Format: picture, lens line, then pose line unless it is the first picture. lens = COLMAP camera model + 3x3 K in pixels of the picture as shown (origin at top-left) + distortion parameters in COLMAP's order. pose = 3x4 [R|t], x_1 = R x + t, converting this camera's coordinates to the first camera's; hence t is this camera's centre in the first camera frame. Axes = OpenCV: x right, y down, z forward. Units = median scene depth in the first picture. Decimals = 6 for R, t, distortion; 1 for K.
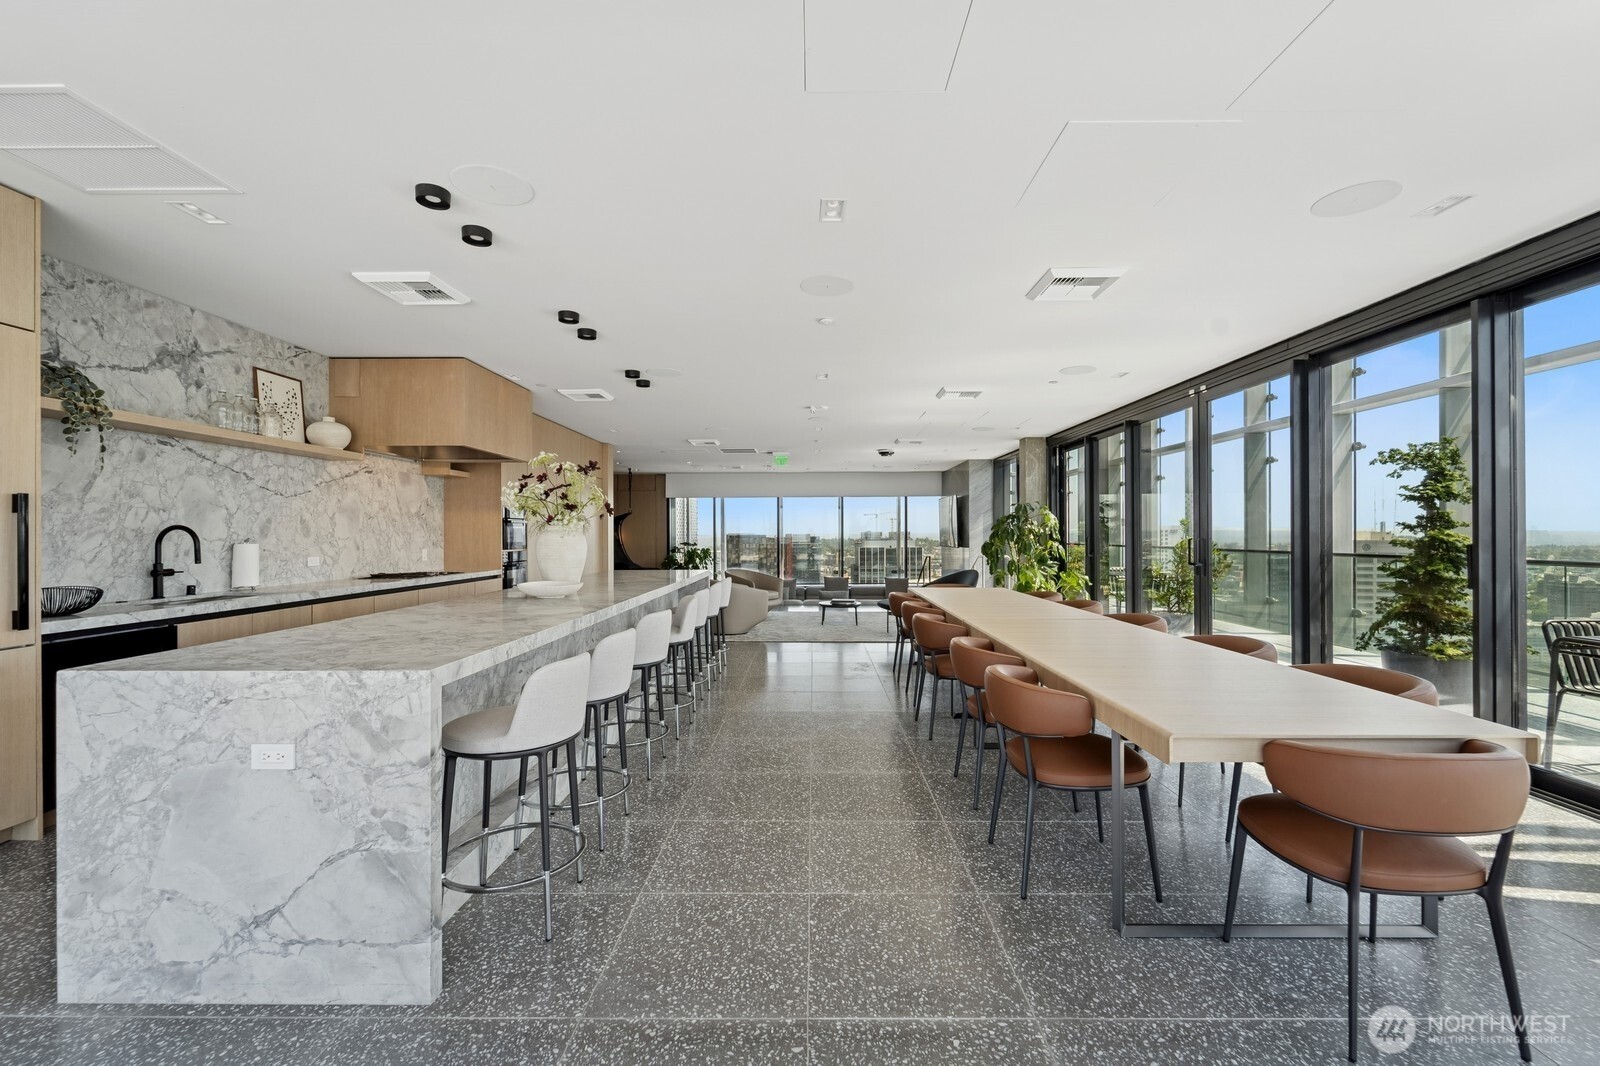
lens RADIAL K [[653.2, 0, 798.1], [0, 653.2, 536.6], [0, 0, 1]] dist [0.000678, -0.000865]
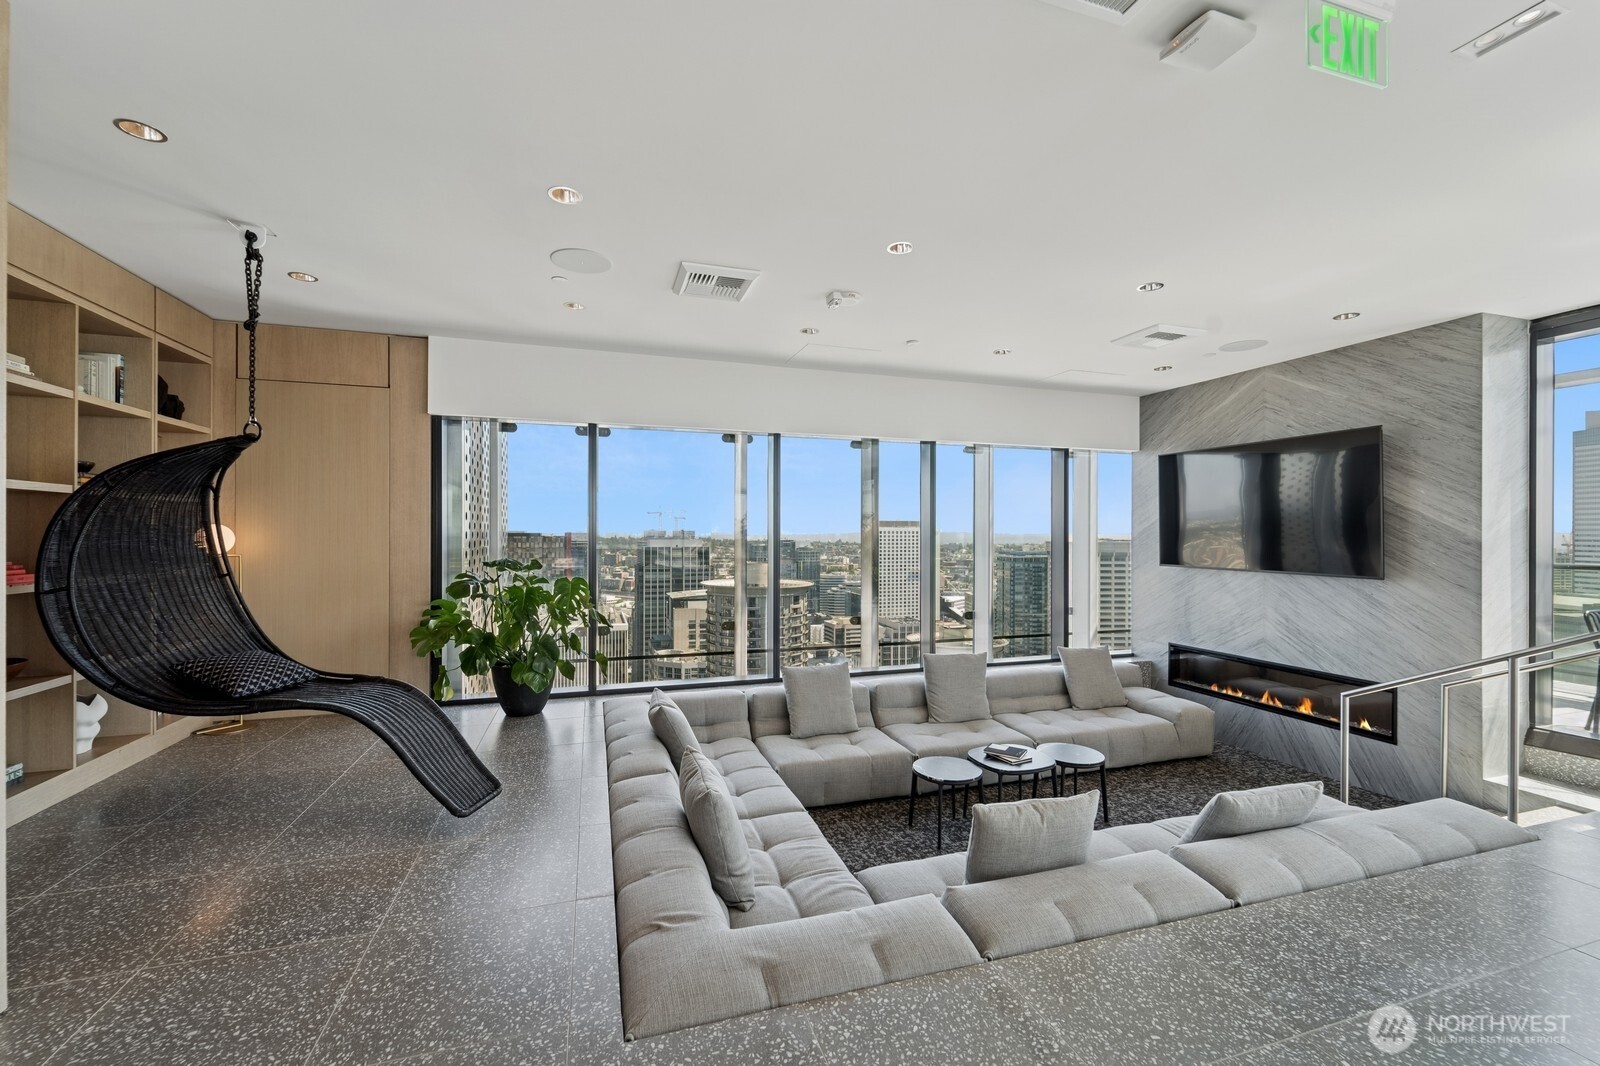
lens RADIAL K [[653.2, 0, 798.1], [0, 653.2, 536.6], [0, 0, 1]] dist [0.000678, -0.000865]
pose [[0.947192, 0.007978, 0.320569, -1.218599], [-0.008293, 0.999966, -0.000383, -0.022199], [-0.320561, -0.002295, 0.947225, 5.878361]]
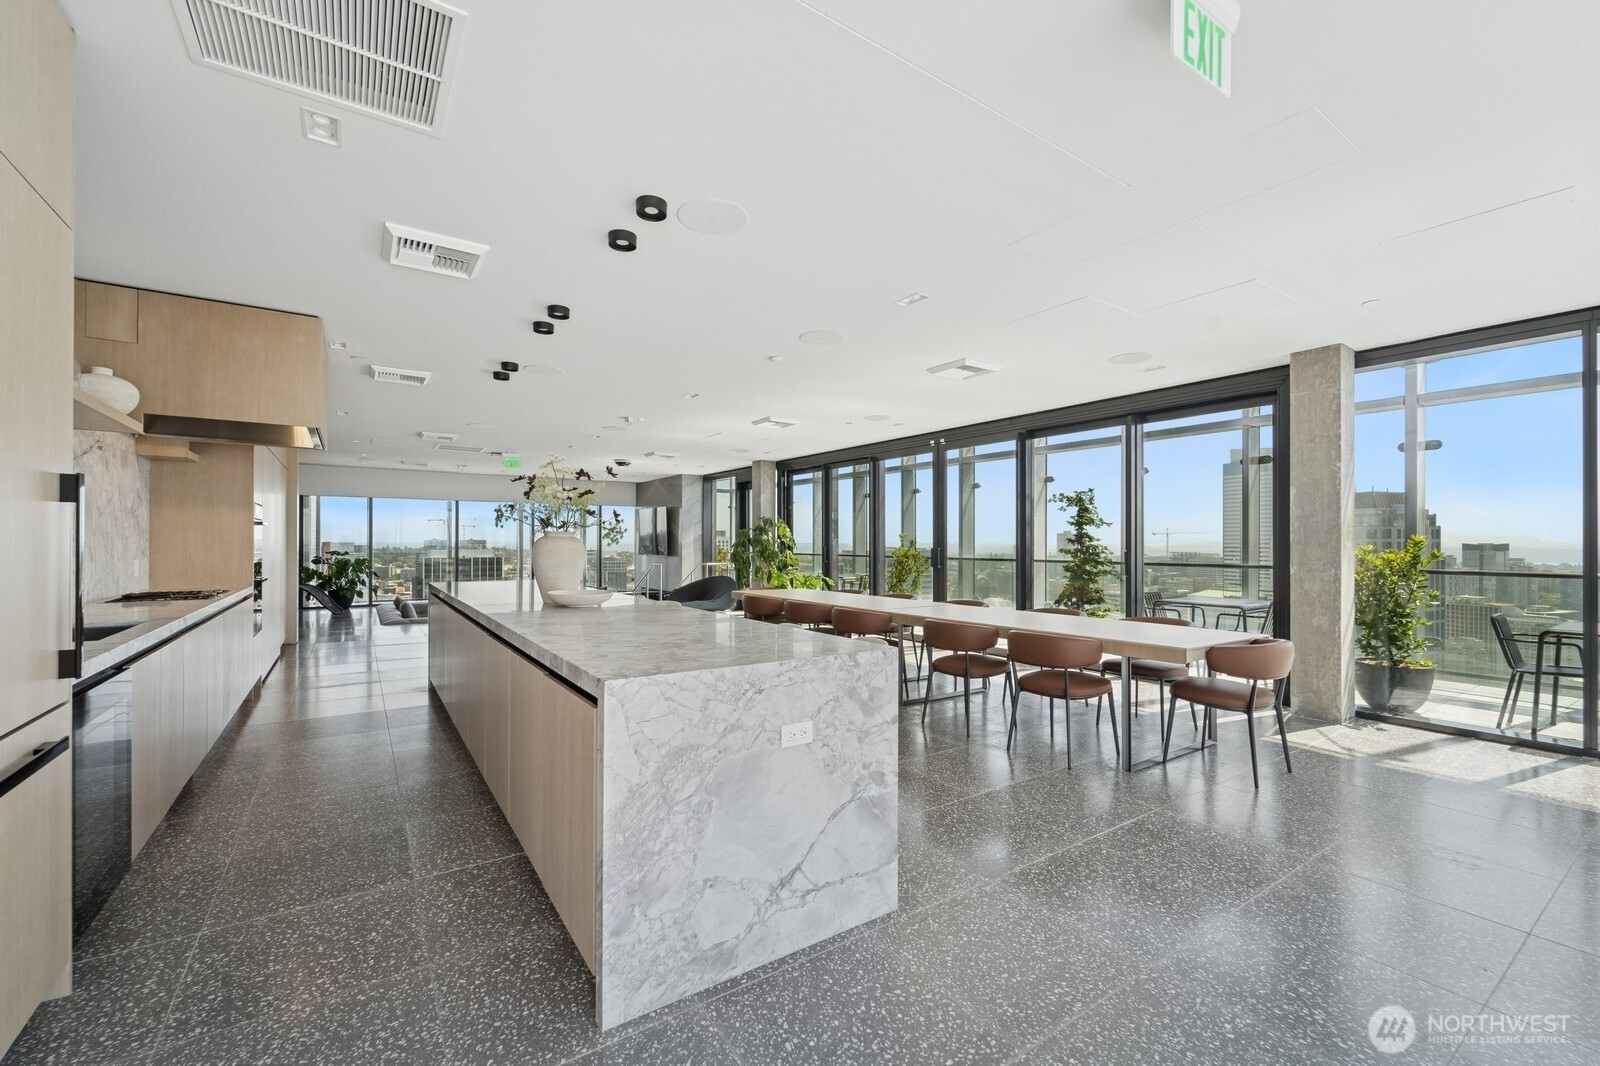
lens RADIAL K [[657.7, 0, 783.8], [0, 657.7, 544.7], [0, 0, 1]] dist [0.009492, 0.000066]
pose [[0.828445, 0.005342, 0.560045, -1.463719], [-0.004407, 0.999986, -0.003018, 0.007419], [-0.560053, 0.000032, 0.828457, 0.053526]]
